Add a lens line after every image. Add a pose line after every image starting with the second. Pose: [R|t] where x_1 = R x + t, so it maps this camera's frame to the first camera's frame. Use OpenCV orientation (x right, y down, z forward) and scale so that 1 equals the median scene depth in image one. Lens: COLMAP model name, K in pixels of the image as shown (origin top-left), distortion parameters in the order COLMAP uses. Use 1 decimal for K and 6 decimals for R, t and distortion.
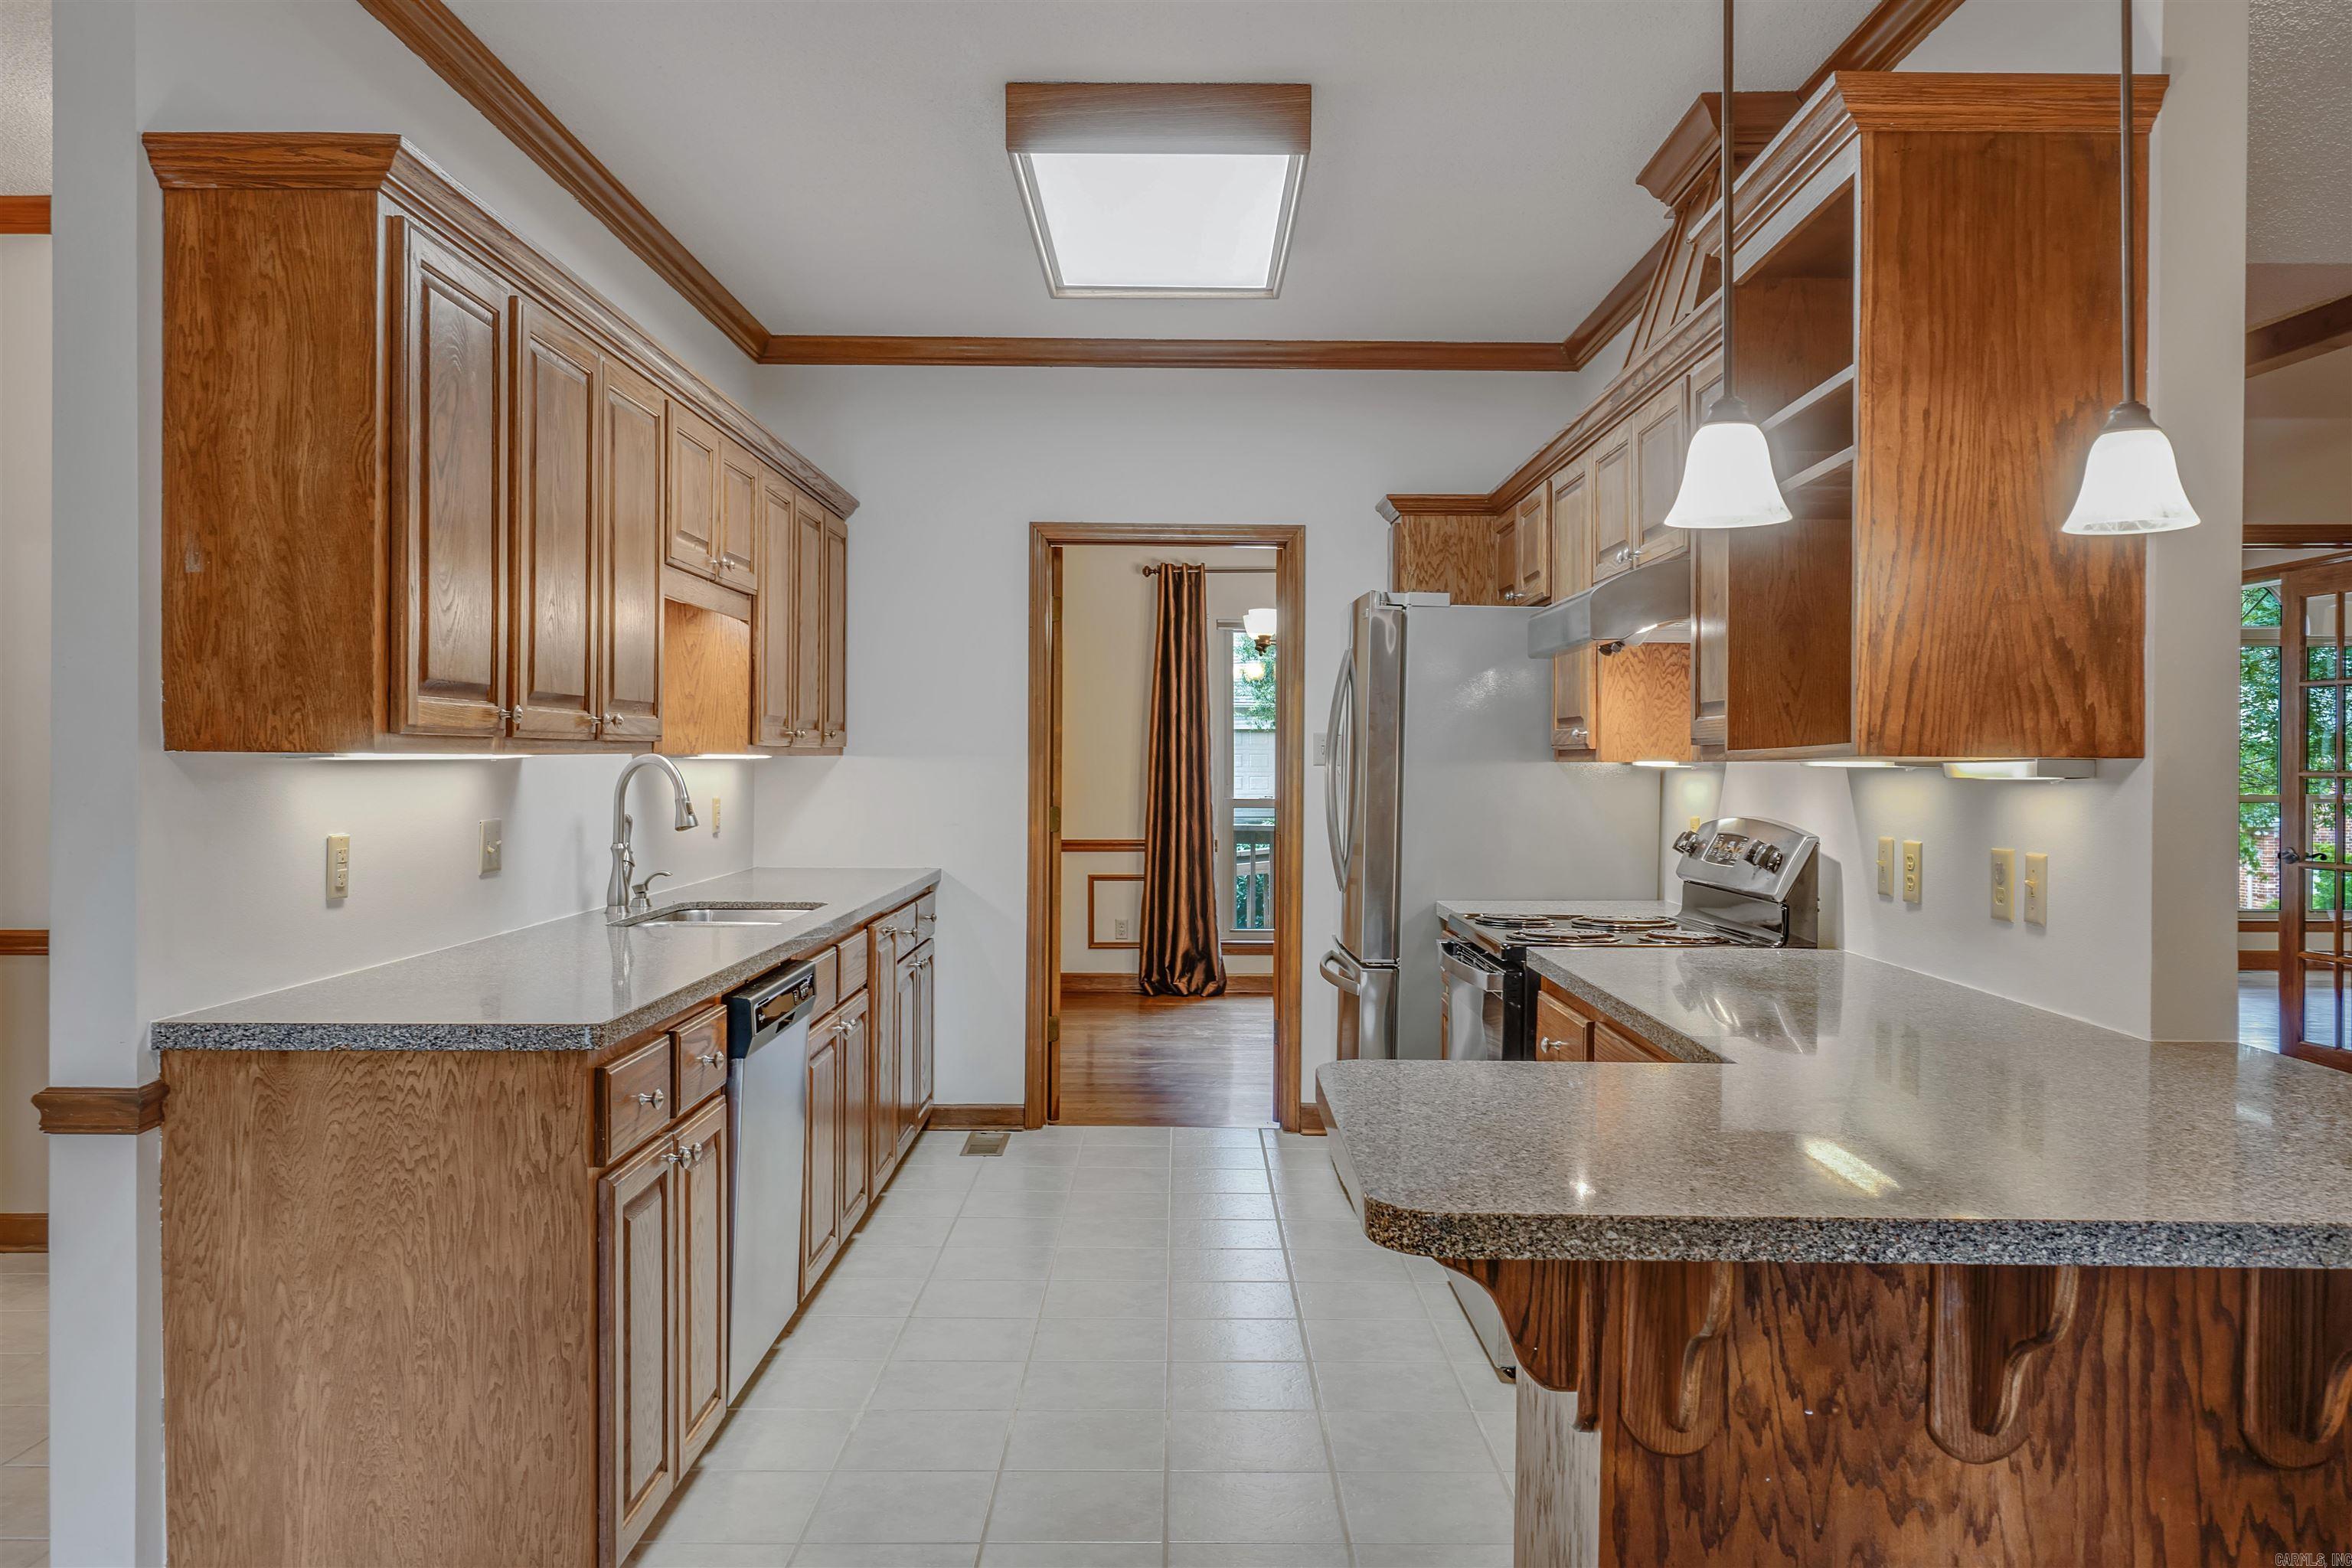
lens RADIAL K [[1815.7, 0, 1175.6], [0, 1815.7, 769.7], [0, 0, 1]] dist [0.001286, 0.001458]
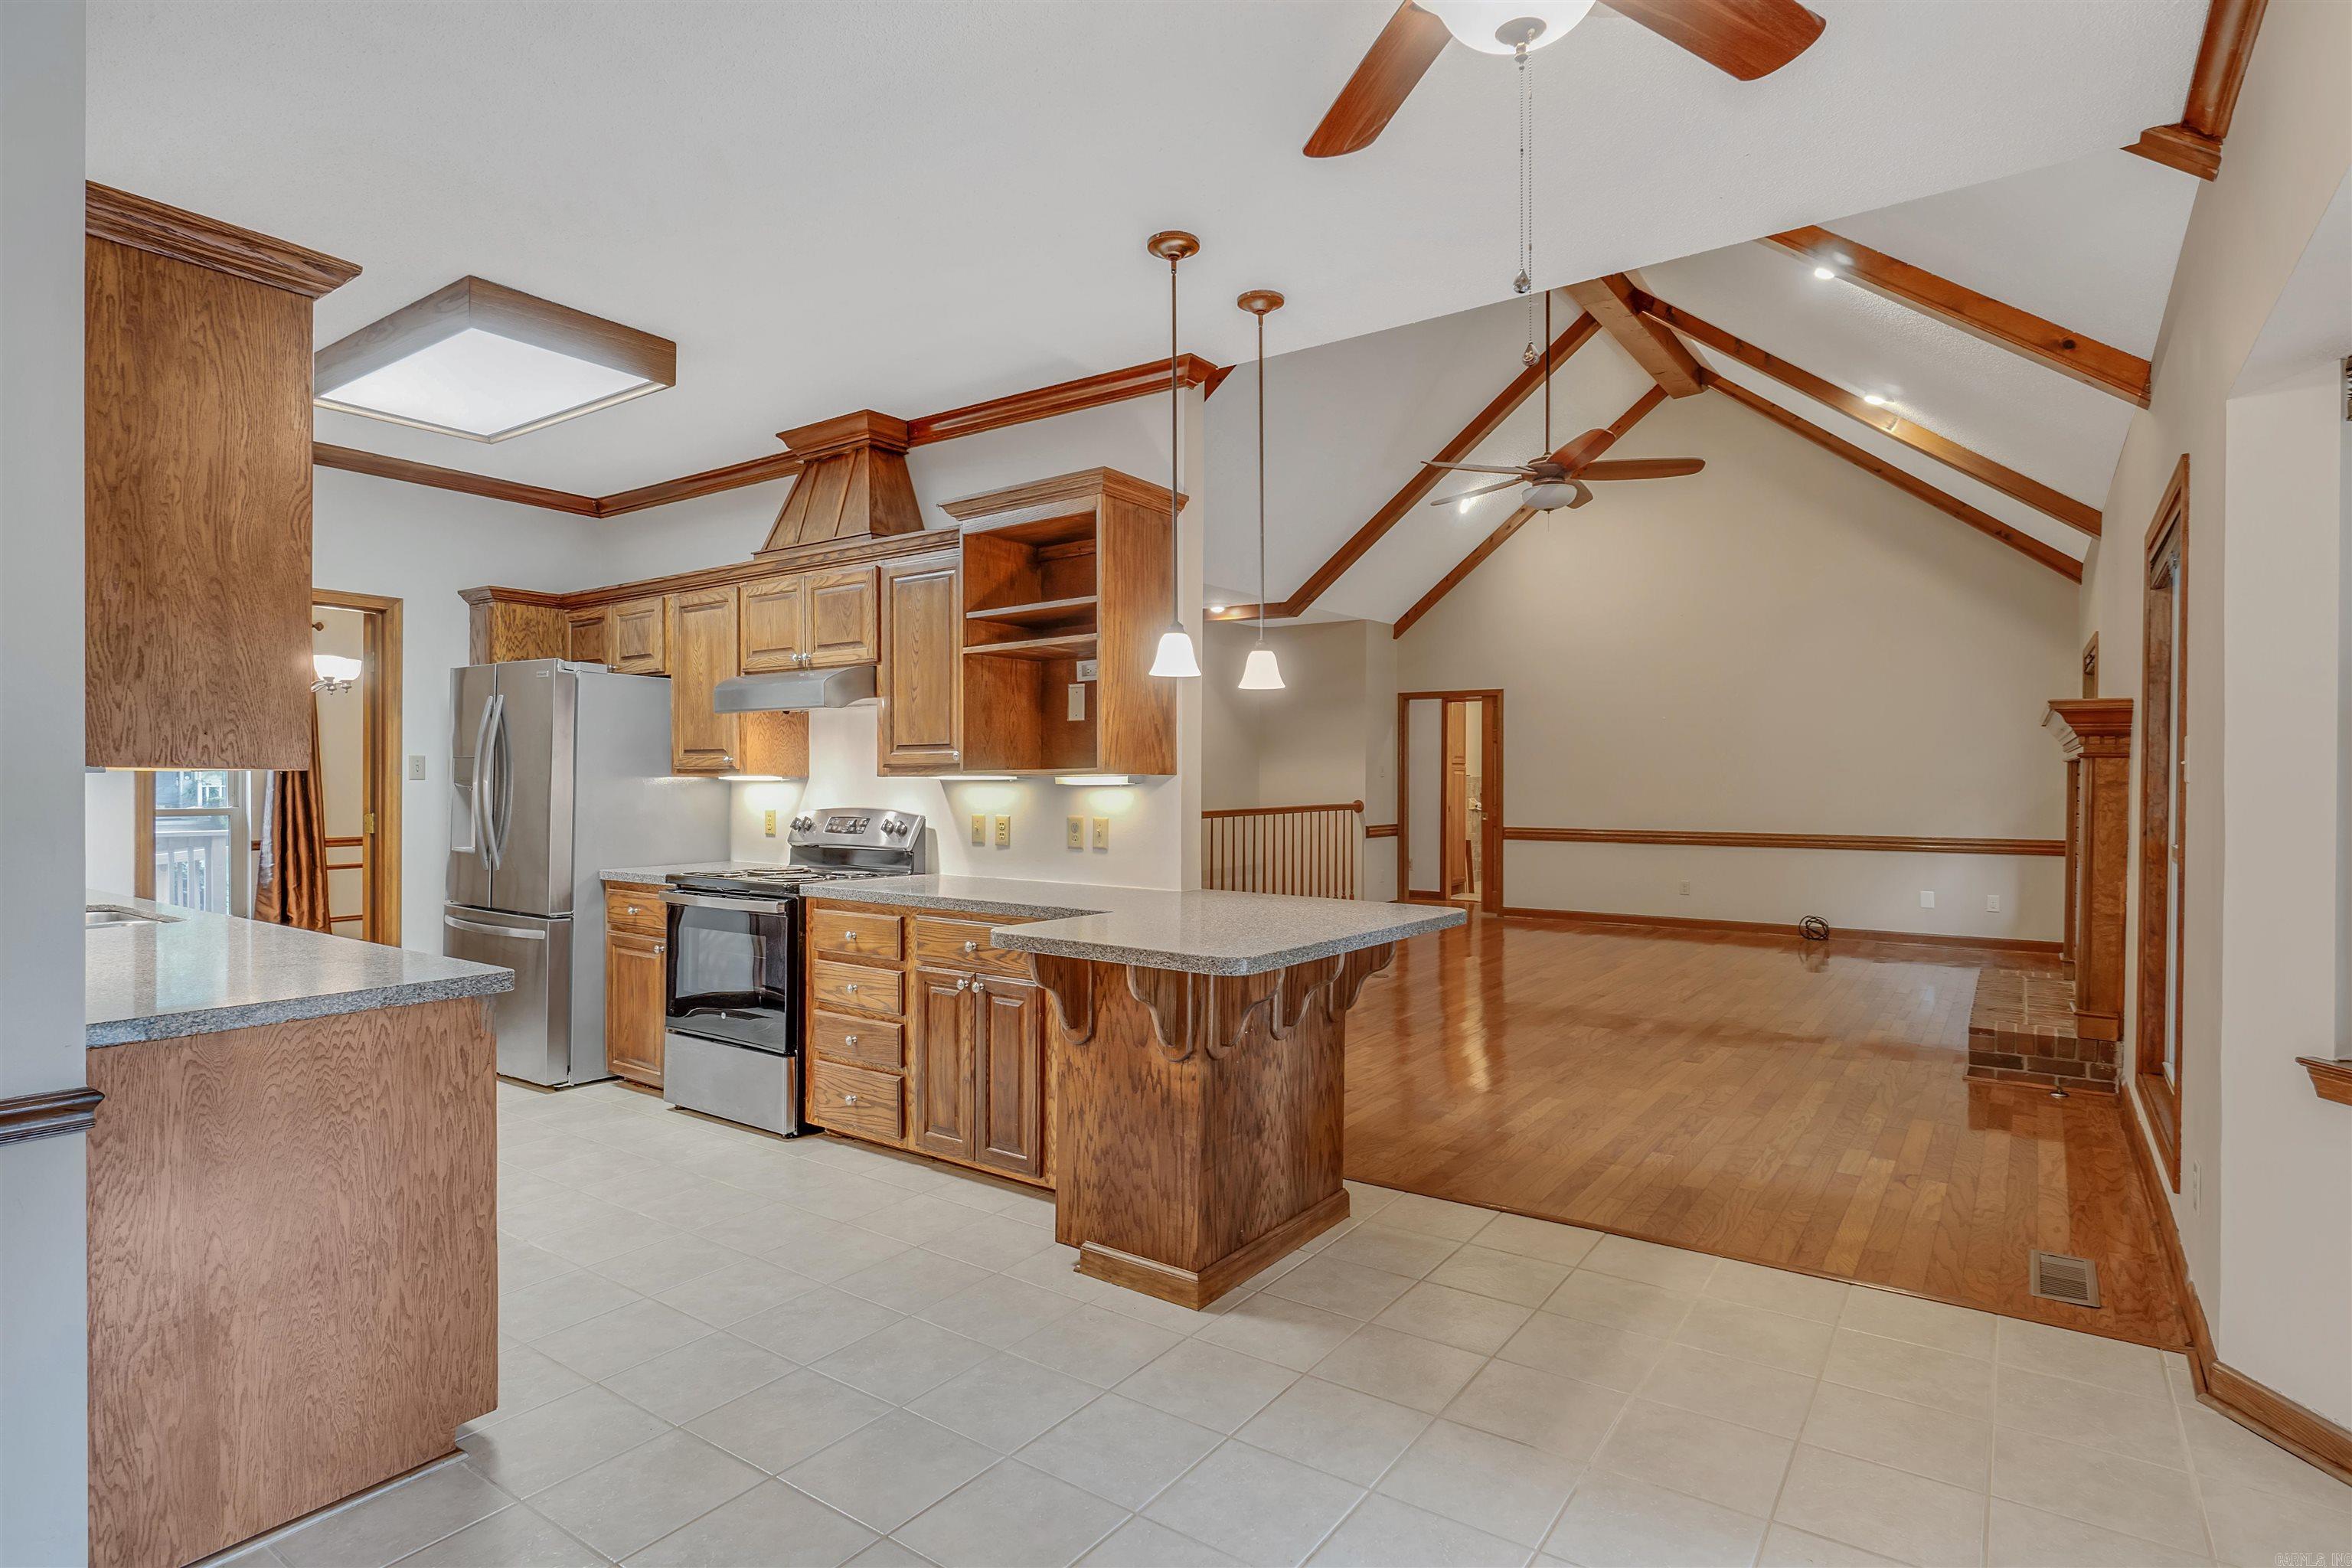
lens RADIAL K [[1208.0, 0, 1176.0], [0, 1208.0, 784.0], [0, 0, 1]] dist [-0.001585, -0.000107]
pose [[0.571769, -0.005553, 0.820396, -0.767069], [0.004666, 0.999983, 0.003517, 0.000213], [-0.820401, 0.001817, 0.571785, 0.080218]]
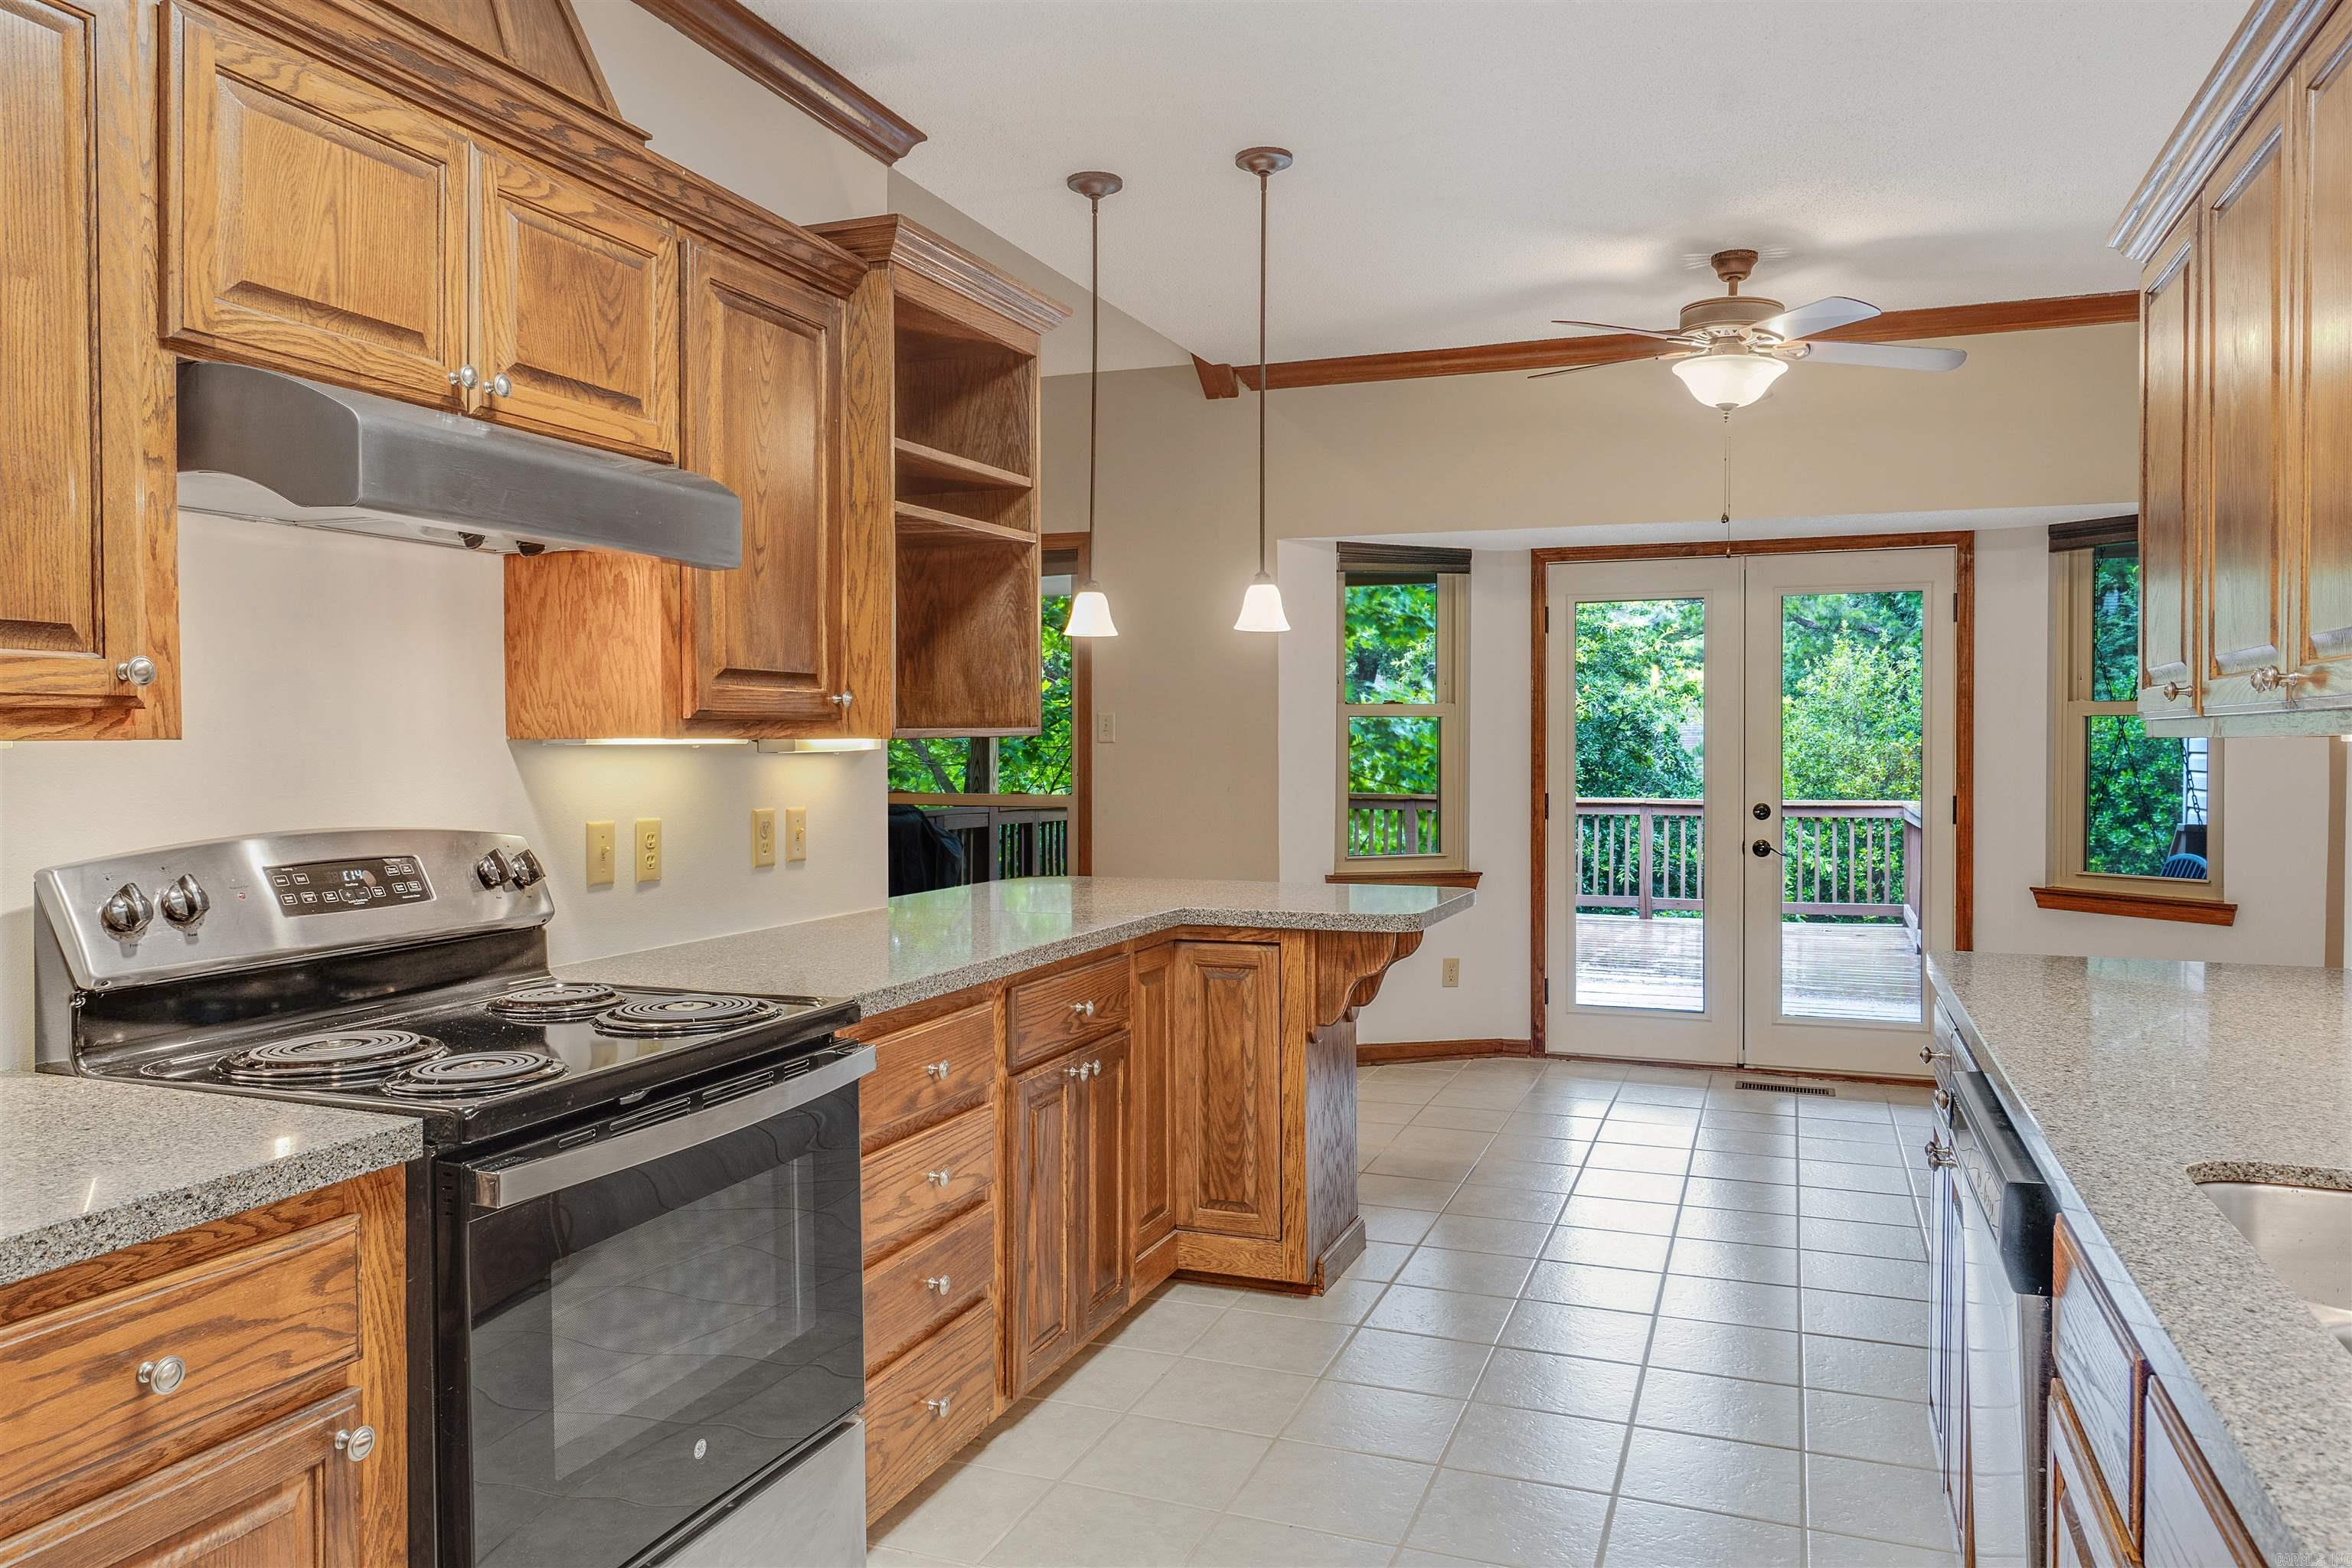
lens RADIAL K [[1529.4, 0, 1174.3], [0, 1529.4, 773.0], [0, 0, 1]] dist [-0.001292, 0.000078]
pose [[-0.930704, -0.008246, 0.365679, -0.212877], [0.003215, 0.999523, 0.030720, -0.013883], [-0.365758, 0.029767, -0.930234, 2.140968]]
